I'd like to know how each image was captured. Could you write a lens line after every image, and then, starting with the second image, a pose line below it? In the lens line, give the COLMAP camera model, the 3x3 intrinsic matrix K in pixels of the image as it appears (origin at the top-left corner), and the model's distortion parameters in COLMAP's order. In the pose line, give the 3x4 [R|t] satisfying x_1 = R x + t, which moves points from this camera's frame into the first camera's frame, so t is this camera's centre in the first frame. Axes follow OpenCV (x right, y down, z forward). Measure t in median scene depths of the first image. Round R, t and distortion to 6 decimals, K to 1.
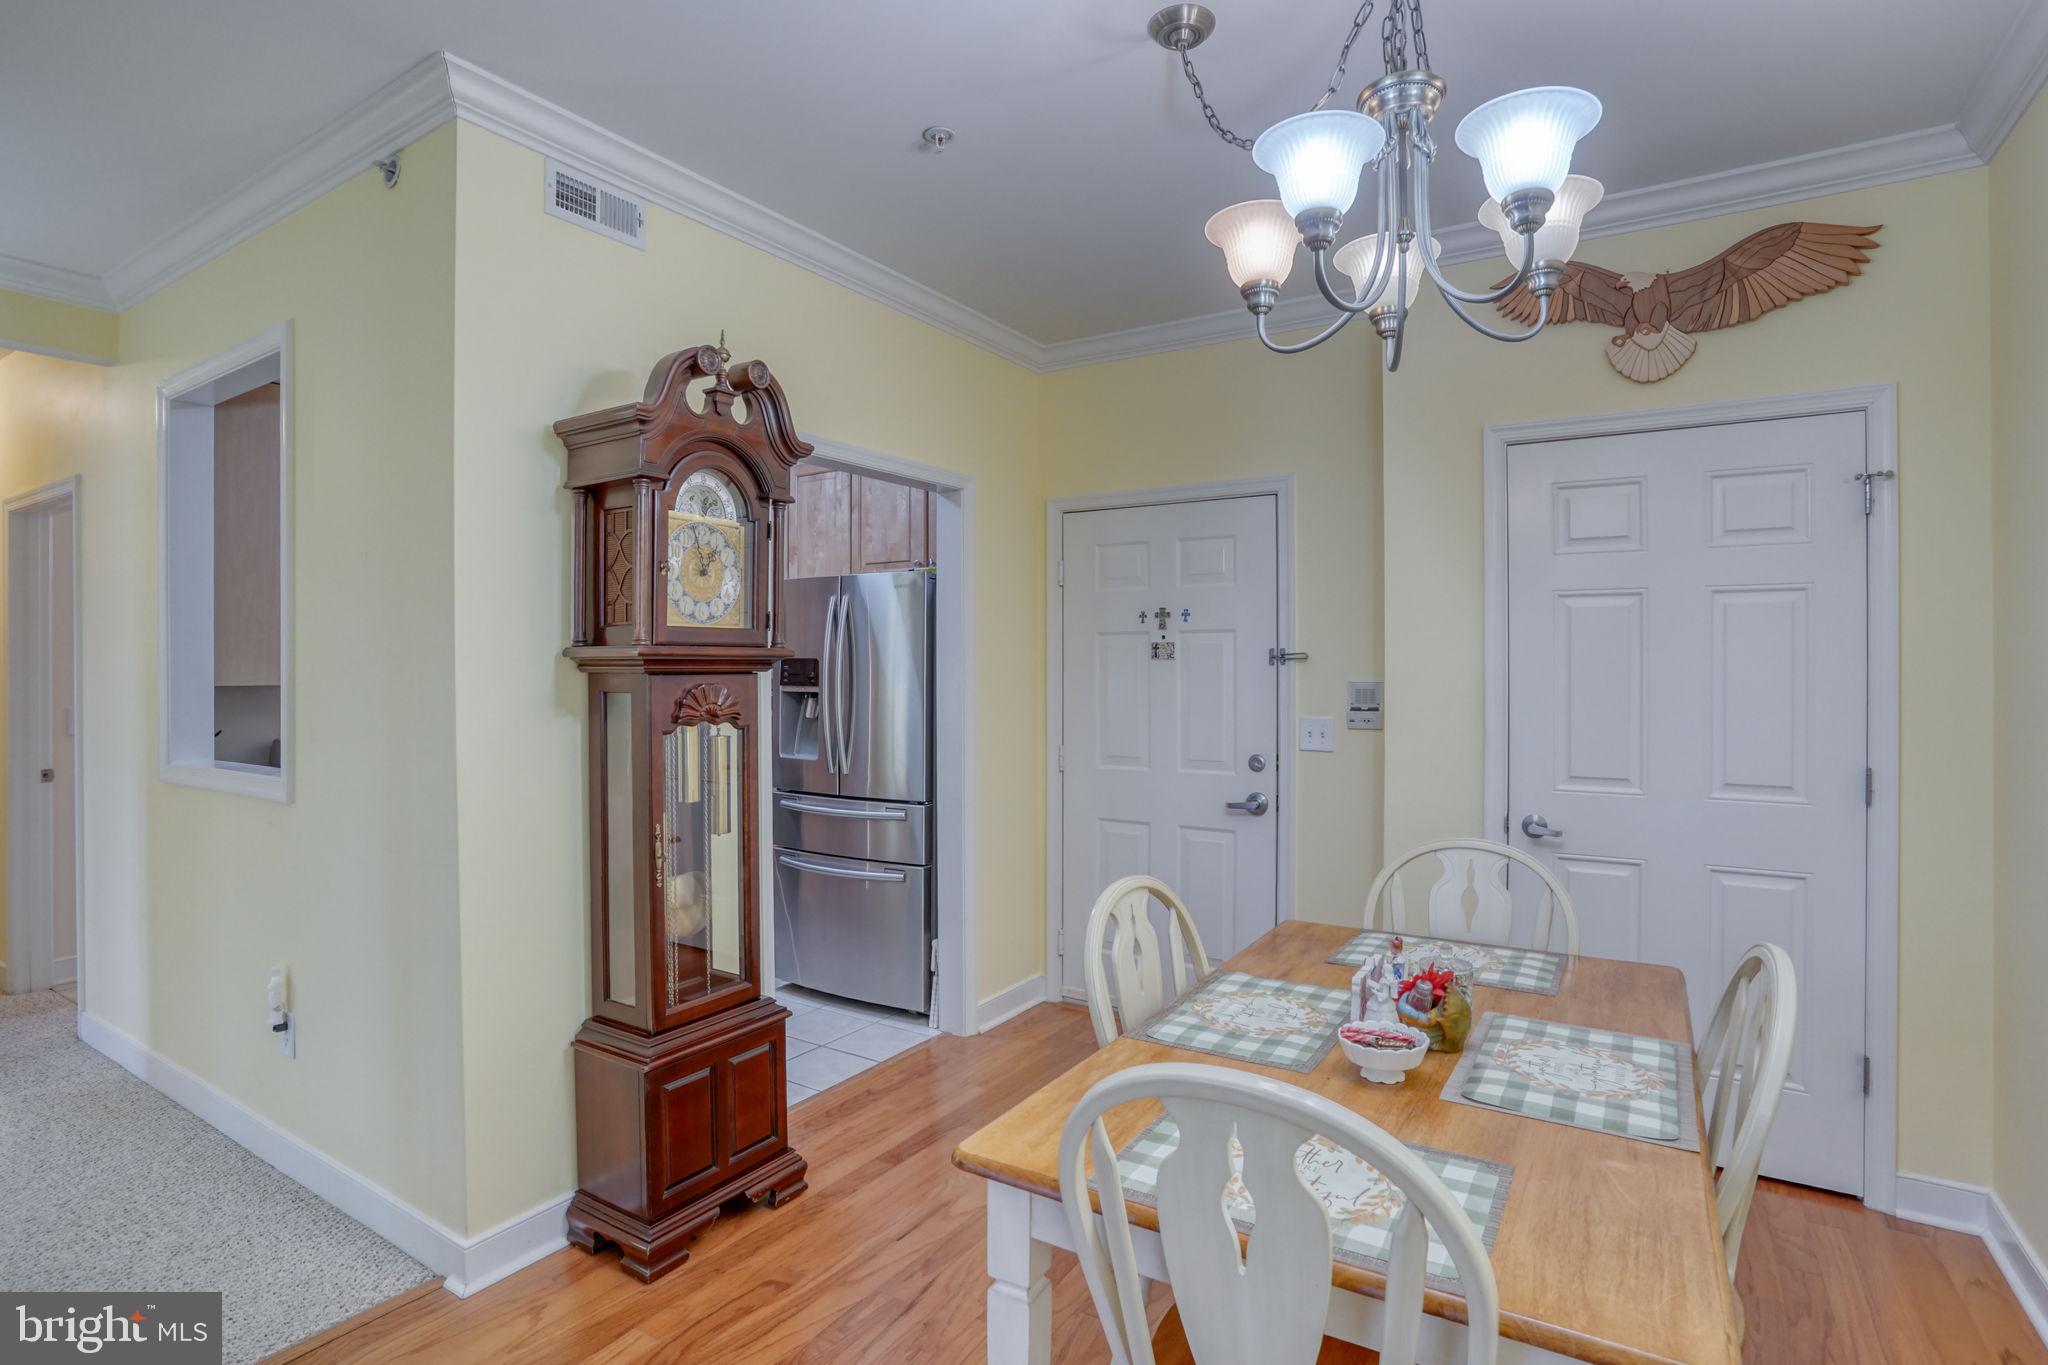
lens RADIAL K [[1020.2, 0, 1017.9], [0, 1020.2, 683.7], [0, 0, 1]] dist [-0.074706, 0.040019]
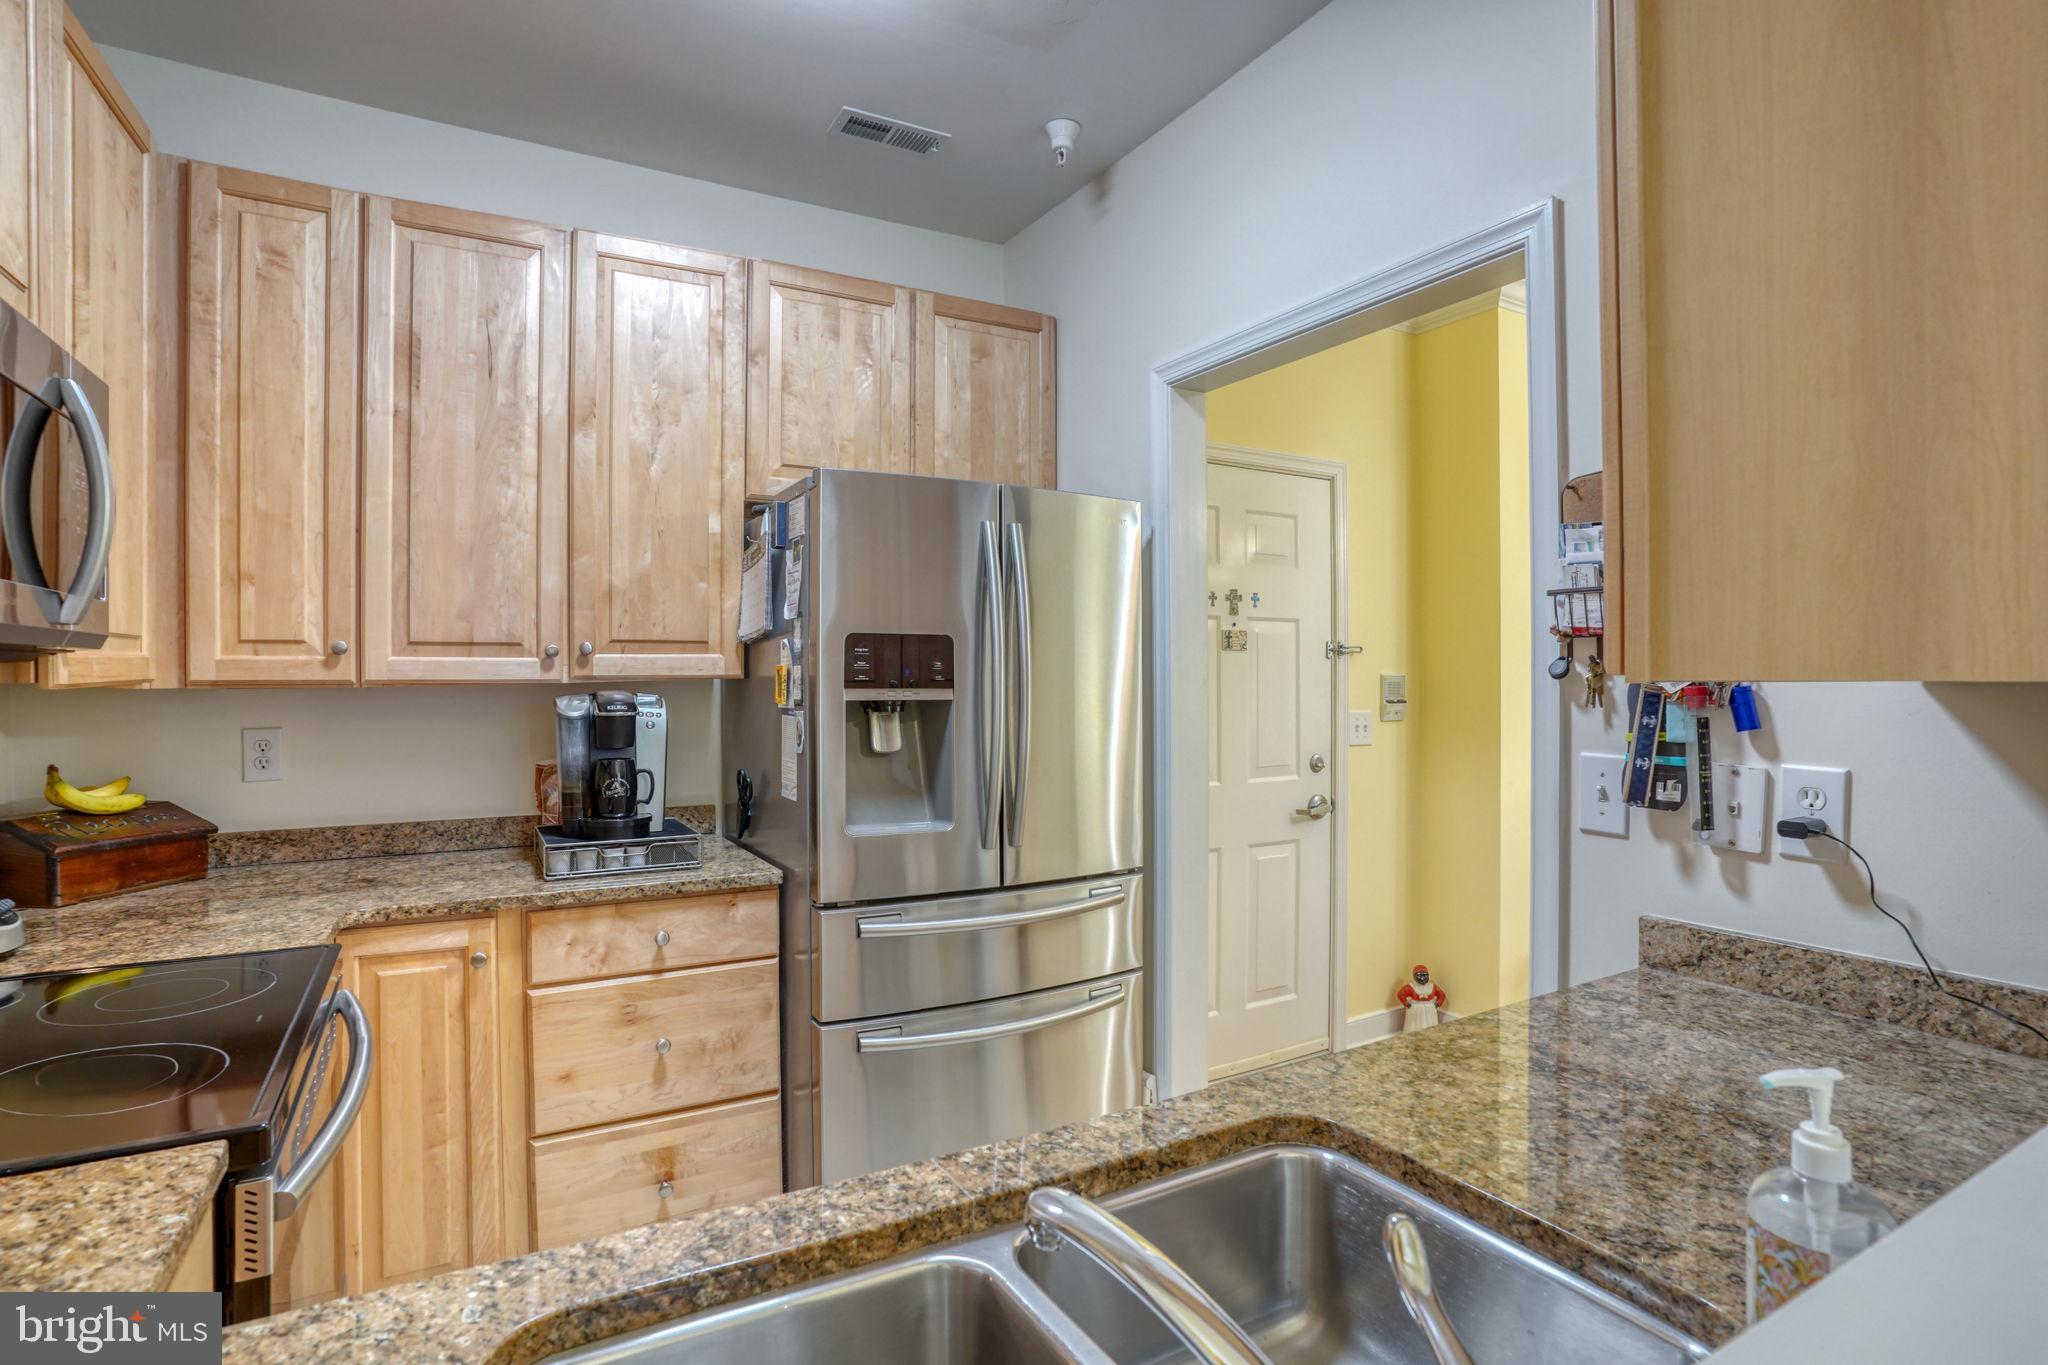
lens RADIAL K [[1020.2, 0, 1017.9], [0, 1020.2, 683.7], [0, 0, 1]] dist [-0.074706, 0.040019]
pose [[0.467201, -0.008268, 0.884113, -0.681909], [0.010048, 0.999941, 0.004041, -0.001914], [-0.884094, 0.006996, 0.467256, 0.766360]]
